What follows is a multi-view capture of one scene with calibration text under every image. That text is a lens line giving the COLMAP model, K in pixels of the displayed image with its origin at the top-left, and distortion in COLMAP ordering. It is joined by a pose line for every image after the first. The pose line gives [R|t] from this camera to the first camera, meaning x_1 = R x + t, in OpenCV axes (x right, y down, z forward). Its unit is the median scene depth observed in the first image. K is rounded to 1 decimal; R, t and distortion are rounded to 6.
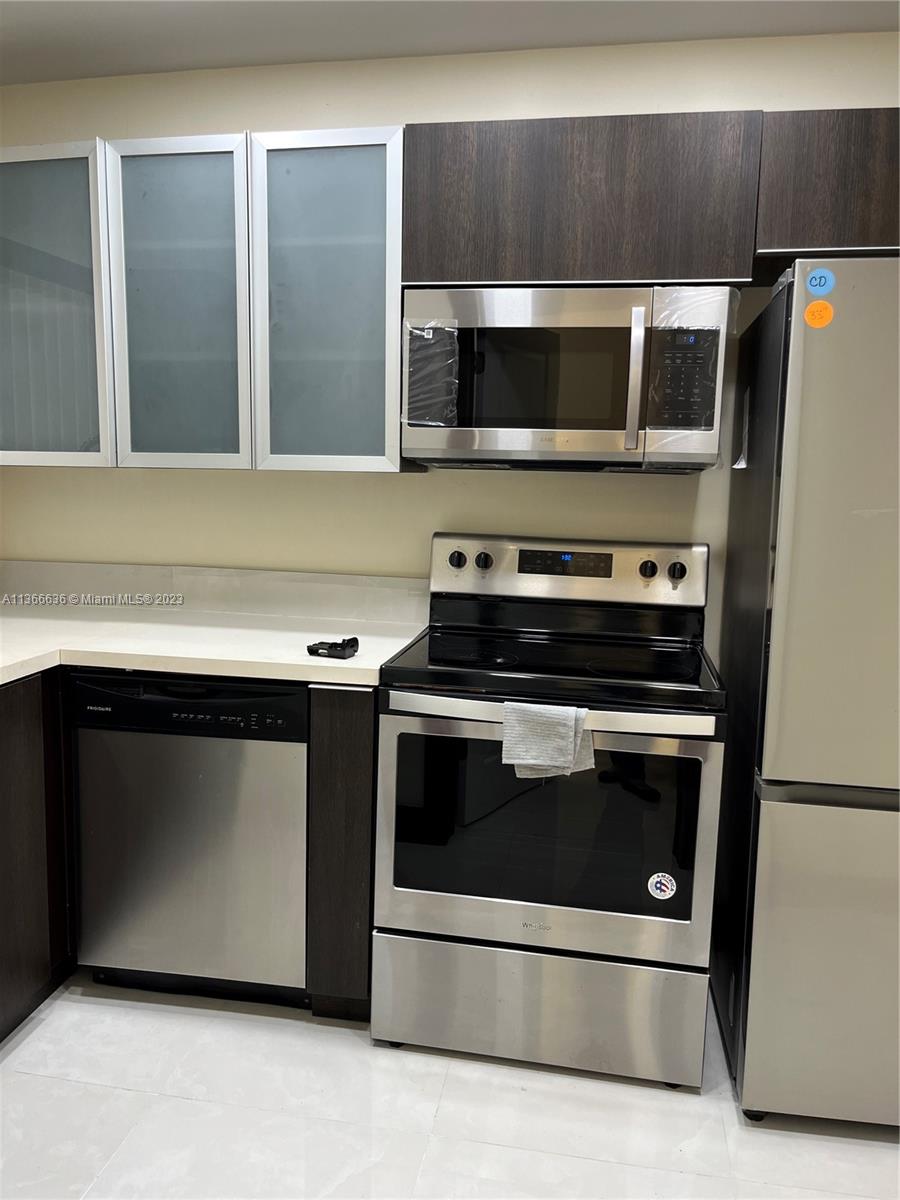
lens RADIAL K [[923.4, 0, 449.1], [0, 923.4, 604.0], [0, 0, 1]] dist [0.044235, -0.066268]
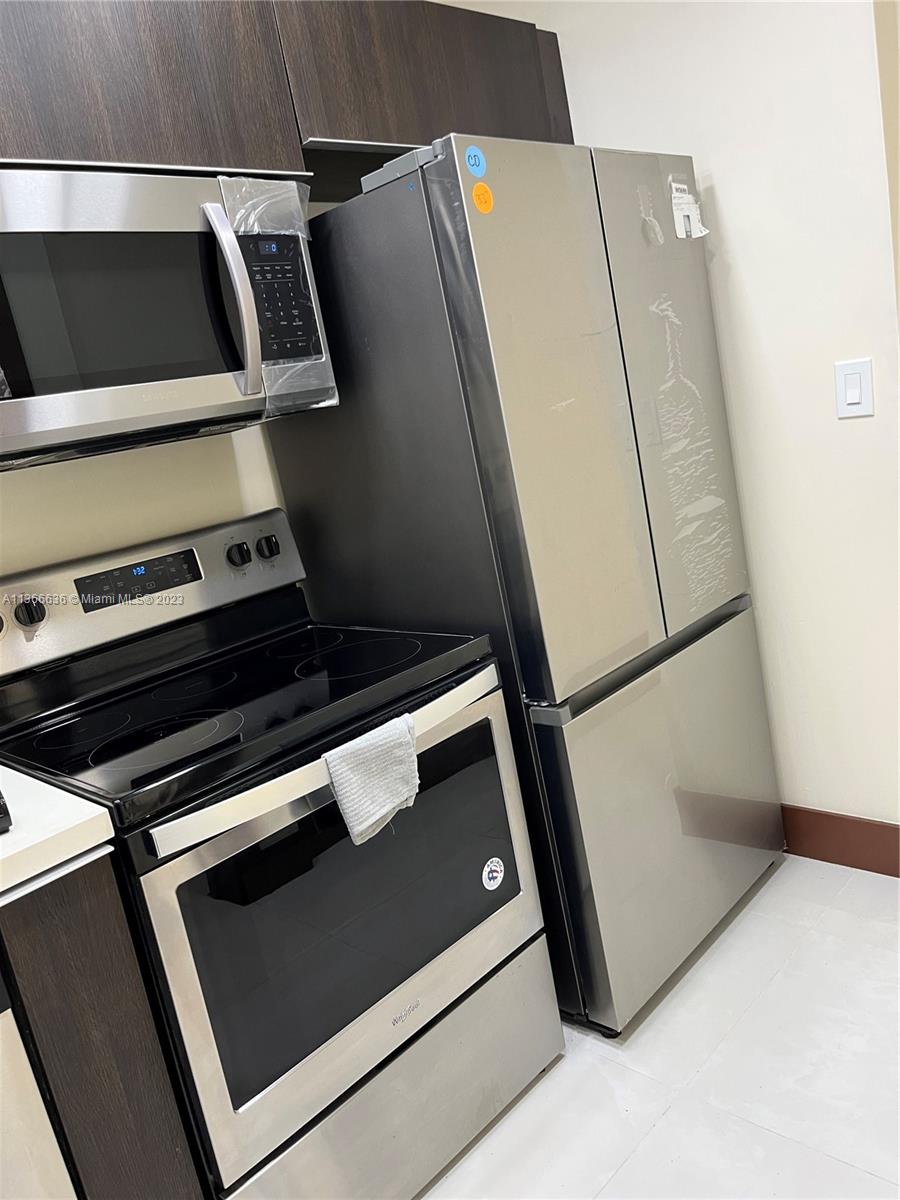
lens RADIAL K [[916.8, 0, 450.4], [0, 916.8, 606.7], [0, 0, 1]] dist [0.050174, -0.063240]
pose [[0.538630, -0.306353, 0.784873, -0.370520], [0.306260, 0.939021, 0.156346, -0.073071], [-0.784909, 0.156163, 0.599608, 0.452232]]
